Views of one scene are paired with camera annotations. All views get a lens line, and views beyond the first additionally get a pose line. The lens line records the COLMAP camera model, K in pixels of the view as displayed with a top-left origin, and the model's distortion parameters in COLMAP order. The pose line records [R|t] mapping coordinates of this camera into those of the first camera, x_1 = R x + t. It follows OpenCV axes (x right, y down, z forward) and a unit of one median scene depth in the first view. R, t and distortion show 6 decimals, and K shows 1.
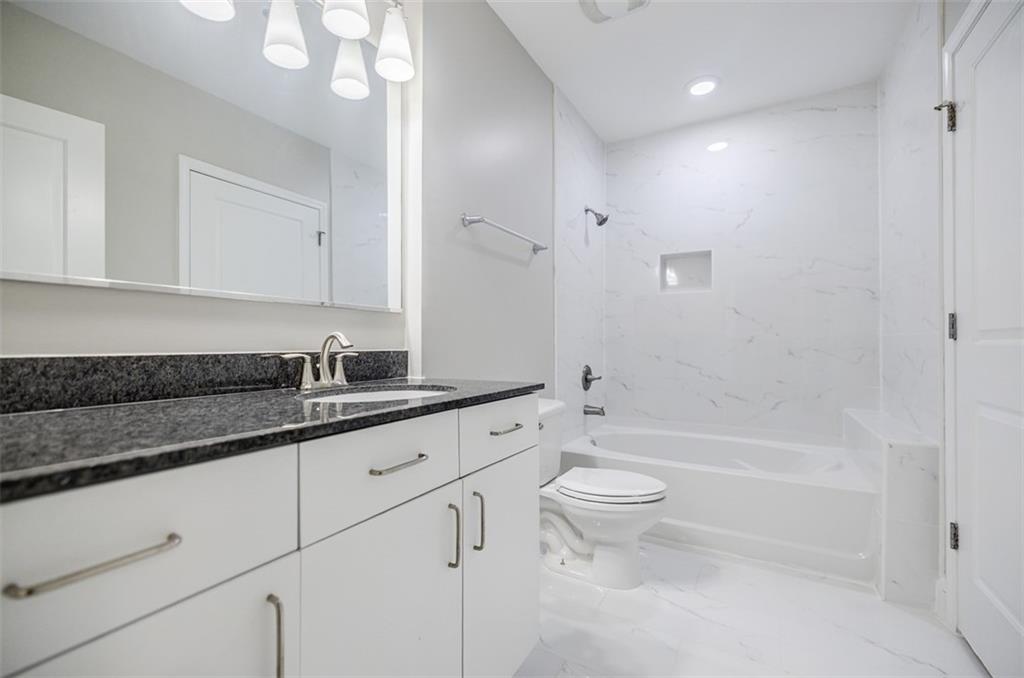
lens RADIAL K [[444.6, 0, 514.6], [0, 444.6, 341.0], [0, 0, 1]] dist [0.000600, 0.000039]
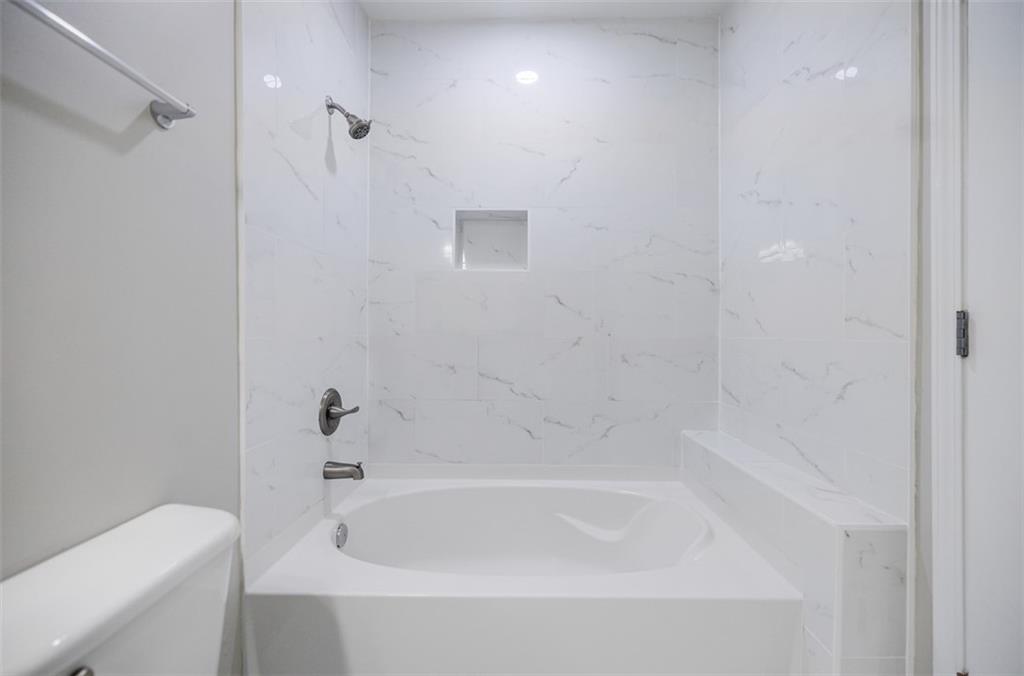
lens RADIAL K [[444.6, 0, 514.8], [0, 444.6, 334.4], [0, 0, 1]] dist [0.000600, 0.000039]
pose [[0.884955, 0.001757, 0.465672, 0.110080], [-0.004743, 0.999975, 0.005240, -0.017381], [-0.465652, -0.006846, 0.884942, 0.414304]]
